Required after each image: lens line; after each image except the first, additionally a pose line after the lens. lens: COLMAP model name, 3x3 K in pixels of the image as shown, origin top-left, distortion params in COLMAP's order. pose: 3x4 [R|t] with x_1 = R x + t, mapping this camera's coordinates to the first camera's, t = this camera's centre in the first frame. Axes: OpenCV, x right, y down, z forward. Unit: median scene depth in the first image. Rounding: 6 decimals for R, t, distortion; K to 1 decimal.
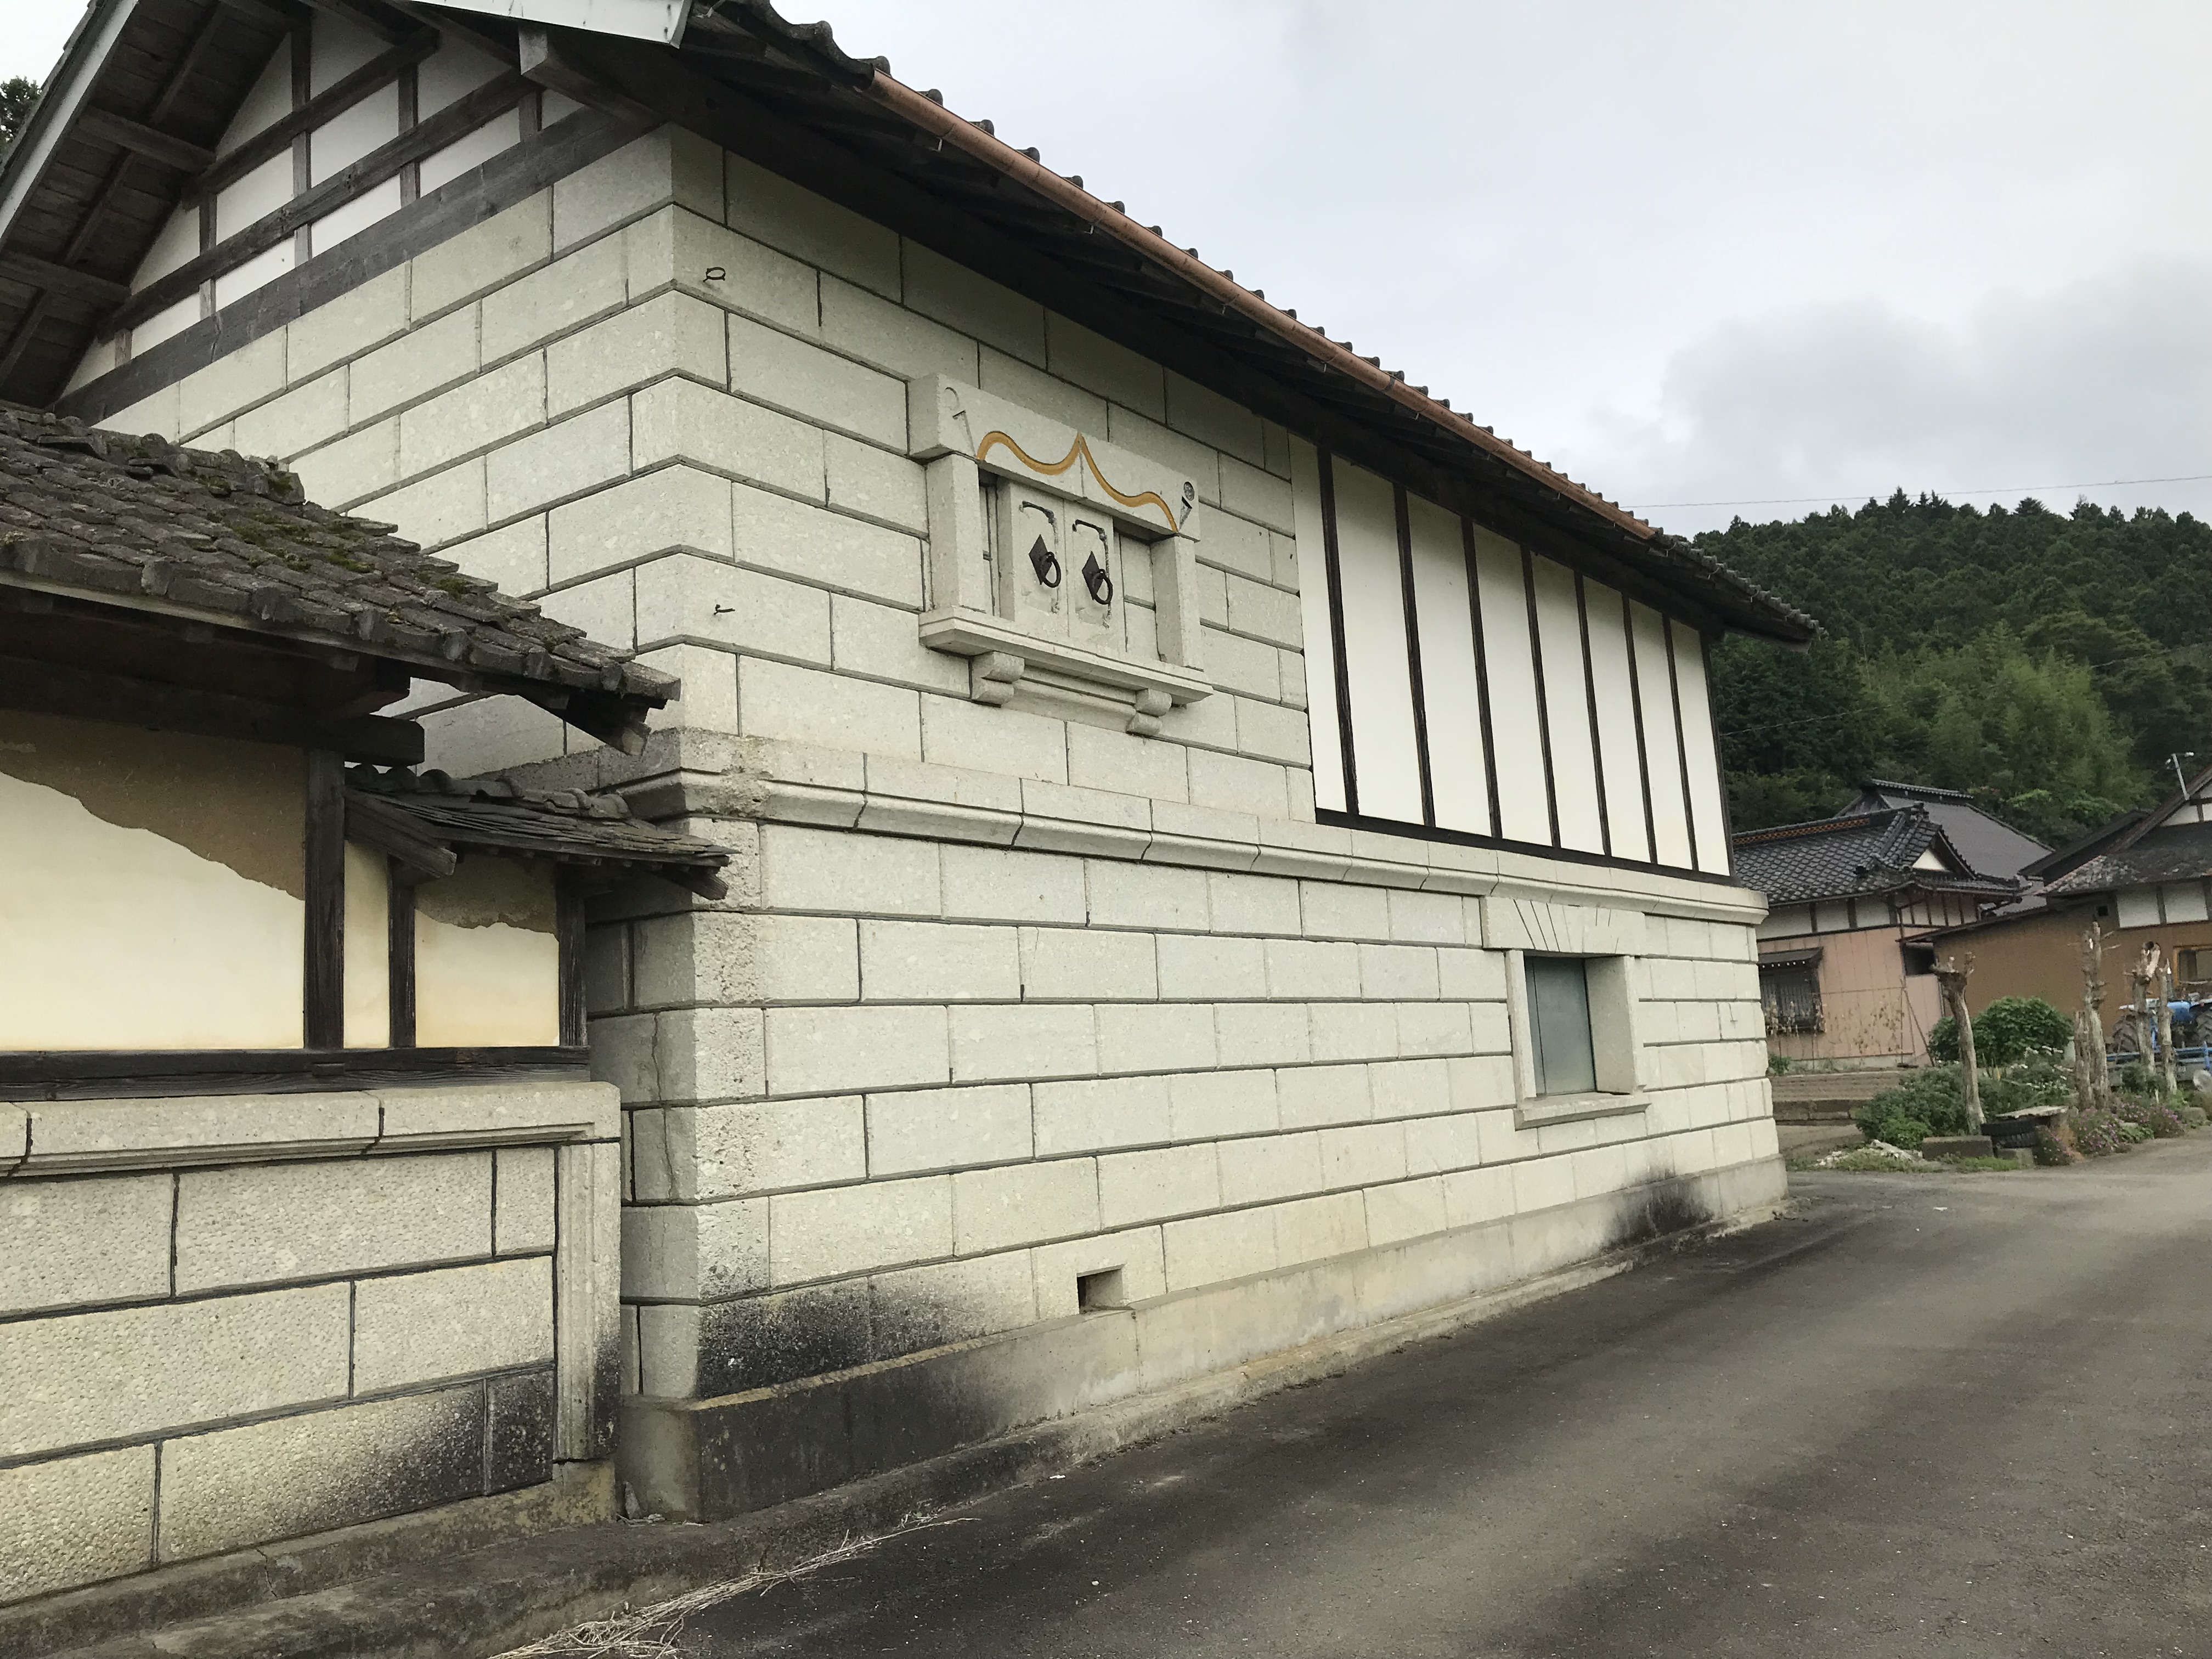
lens RADIAL K [[1822.6, 0, 1102.9], [0, 1822.6, 822.8], [0, 0, 1]] dist [0.037494, -0.030142]
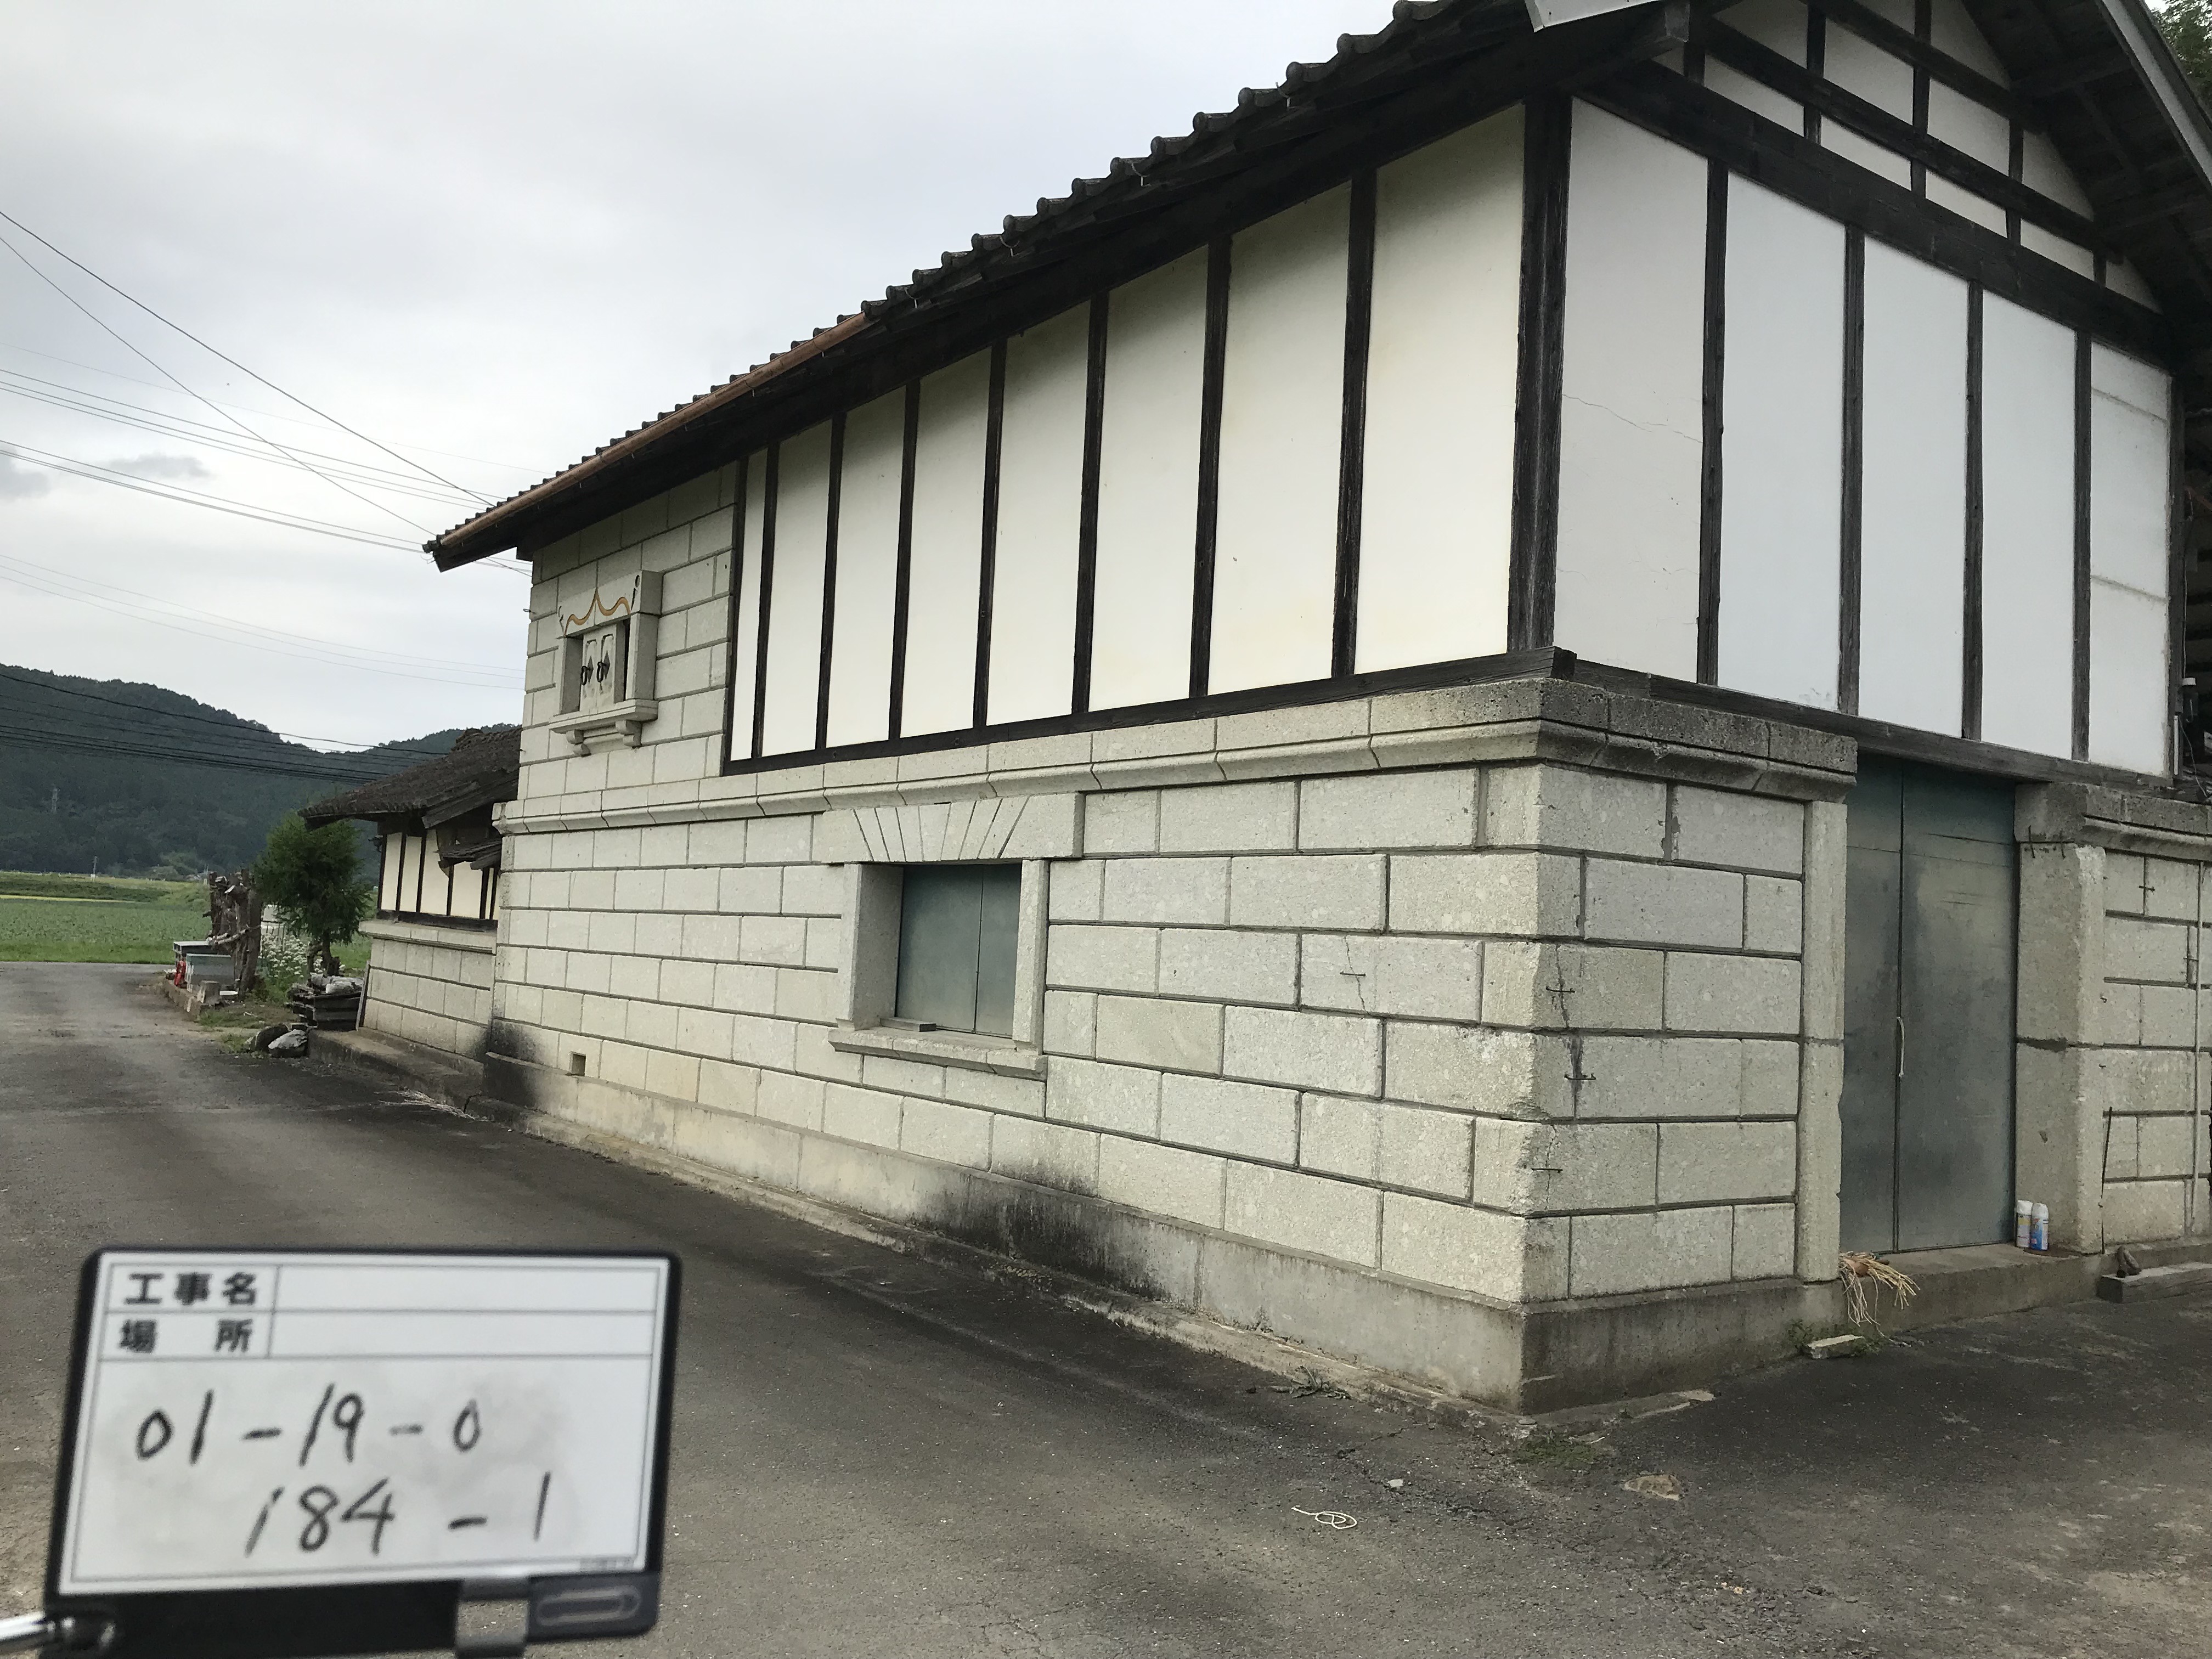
lens RADIAL K [[1822.6, 0, 1111.3], [0, 1822.6, 830.8], [0, 0, 1]] dist [0.037494, -0.030142]
pose [[-0.316092, -0.021896, -0.948476, 1.879574], [0.097825, 0.993653, -0.055540, 0.206386], [0.943671, -0.110340, -0.311944, 2.485686]]
